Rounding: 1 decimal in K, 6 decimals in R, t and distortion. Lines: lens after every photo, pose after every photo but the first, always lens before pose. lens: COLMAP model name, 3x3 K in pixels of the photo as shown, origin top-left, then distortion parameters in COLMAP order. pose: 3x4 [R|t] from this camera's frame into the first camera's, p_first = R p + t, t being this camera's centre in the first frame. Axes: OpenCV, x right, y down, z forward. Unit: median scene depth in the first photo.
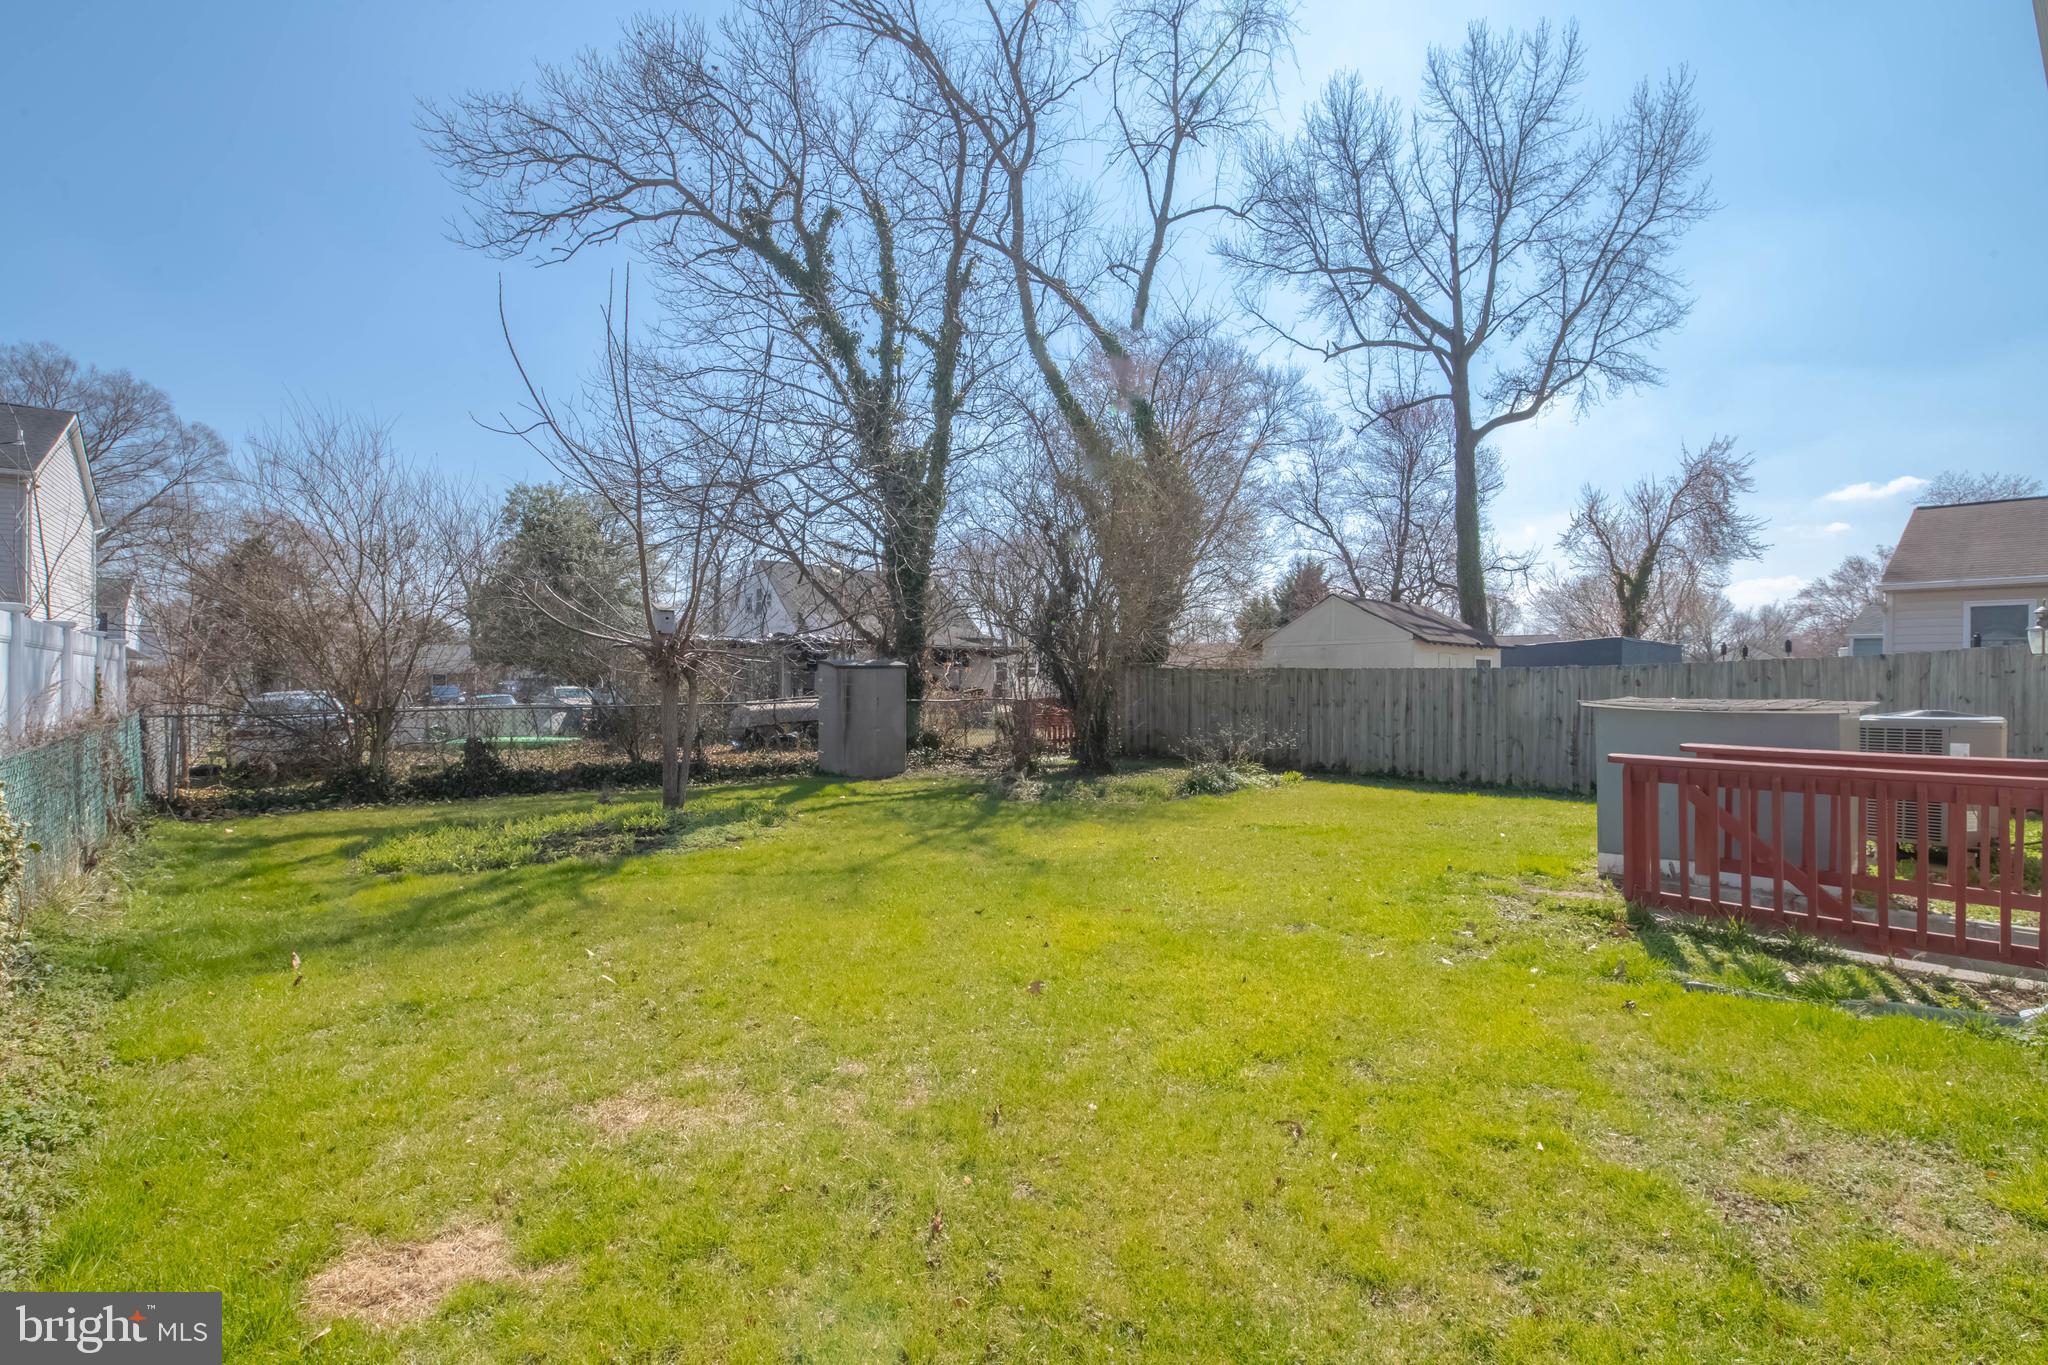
lens RADIAL K [[1014.4, 0, 1024.0], [0, 1014.4, 682.5], [0, 0, 1]] dist [0.002205, -0.000013]
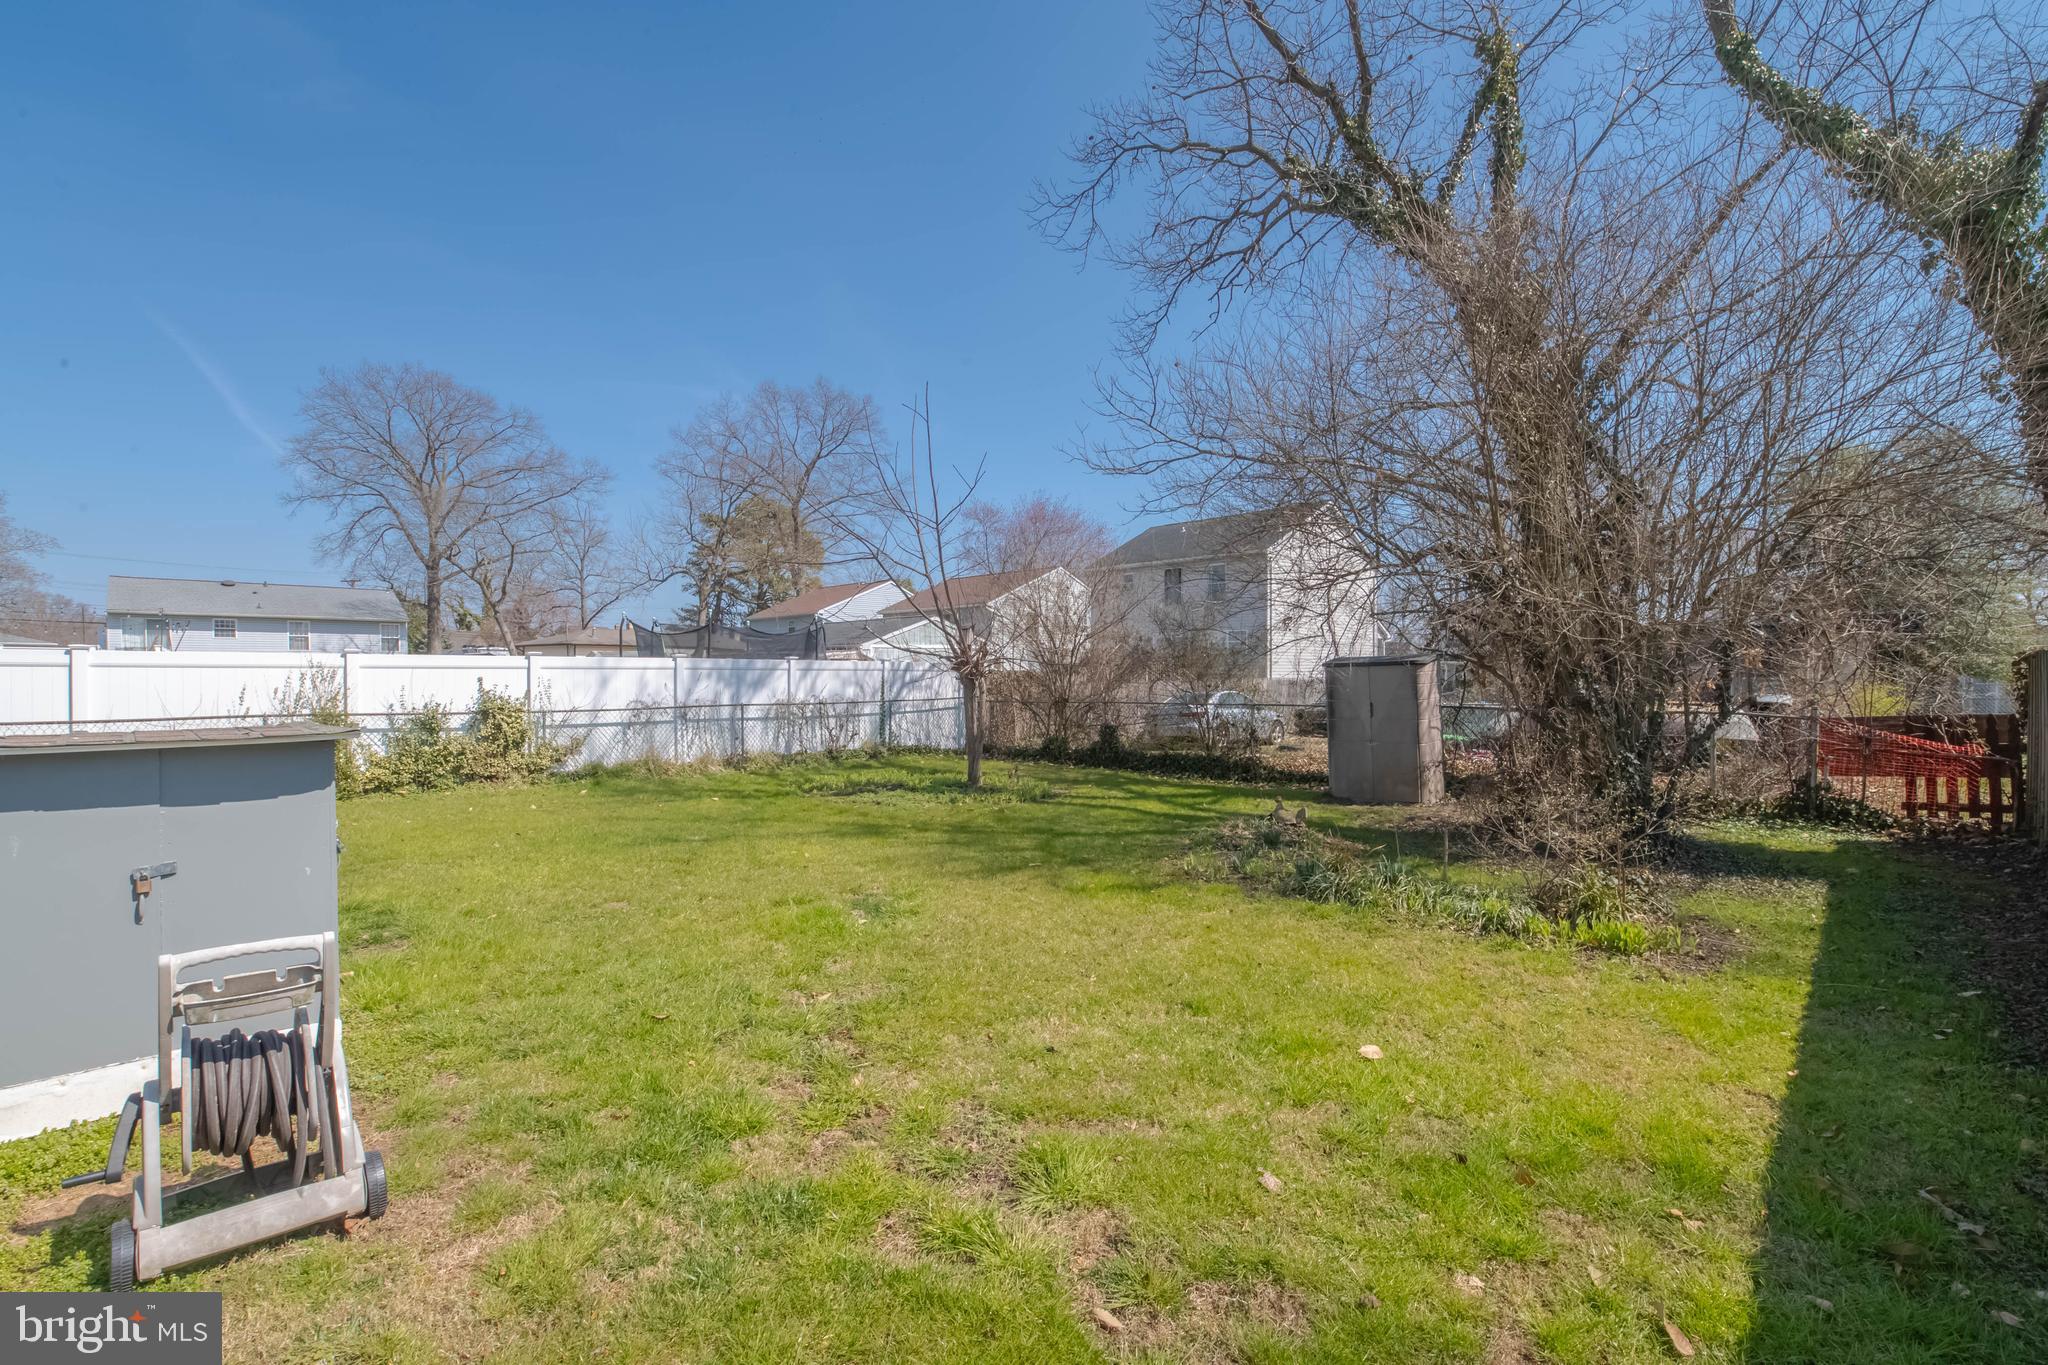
lens RADIAL K [[882.2, 0, 1024.0], [0, 882.2, 682.5], [0, 0, 1]] dist [-0.005230, -0.000177]
pose [[0.078920, 0.004453, -0.996871, 0.498624], [0.009662, 0.999940, 0.005231, -0.006991], [0.996834, -0.010044, 0.078873, 0.644605]]
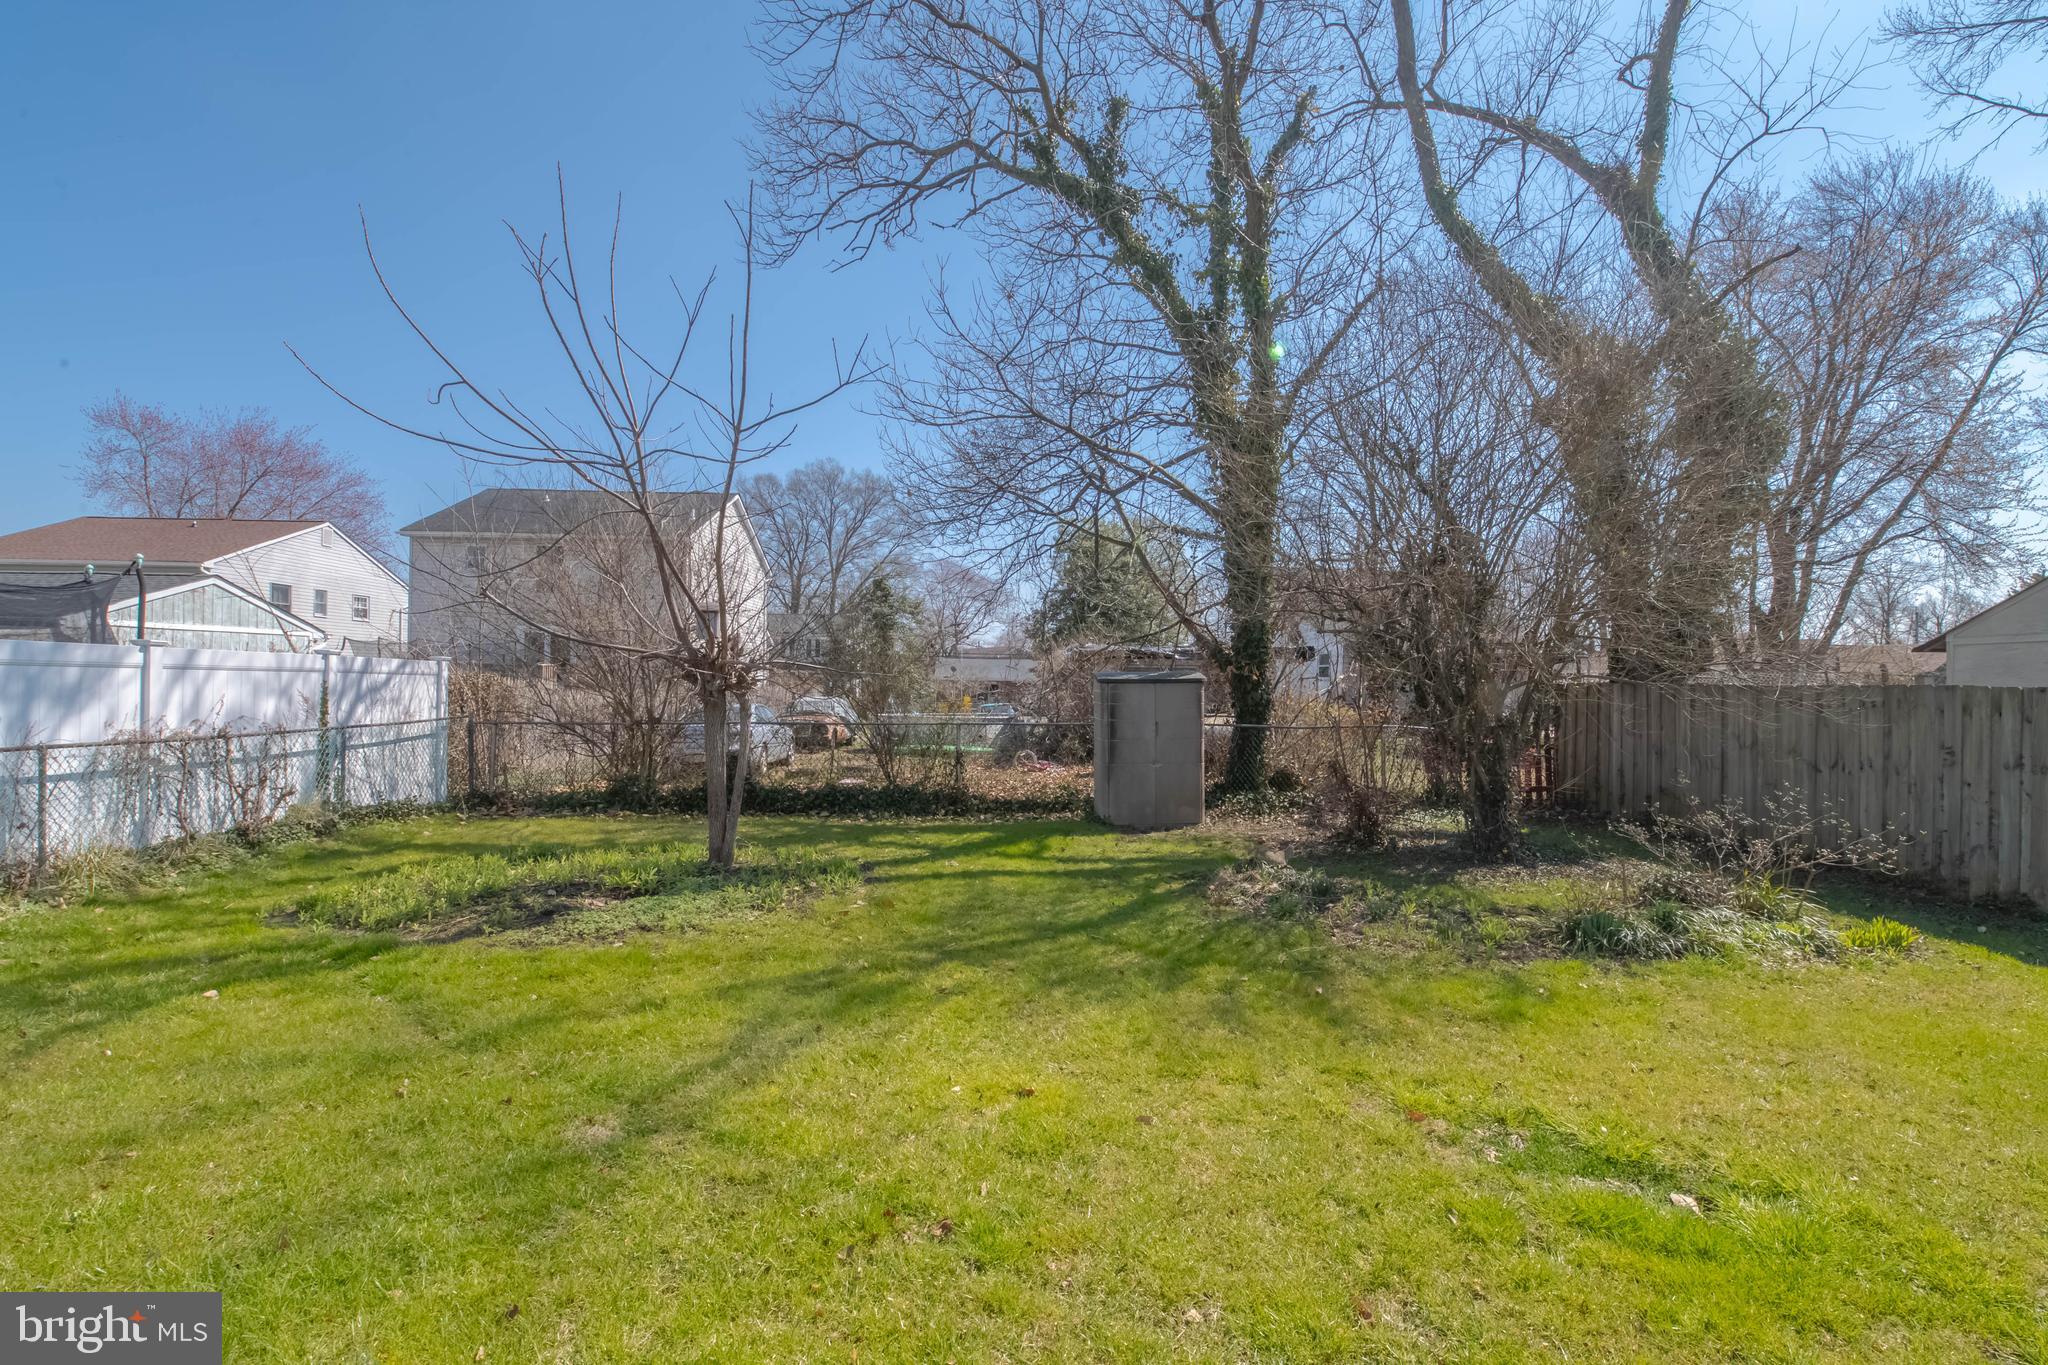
lens RADIAL K [[882.2, 0, 1024.0], [0, 882.2, 682.5], [0, 0, 1]] dist [-0.005230, -0.000177]
pose [[0.792293, 0.004447, -0.610124, 0.168075], [-0.006429, 0.999979, -0.001060, -0.012028], [0.610107, 0.004762, 0.792305, 0.402960]]
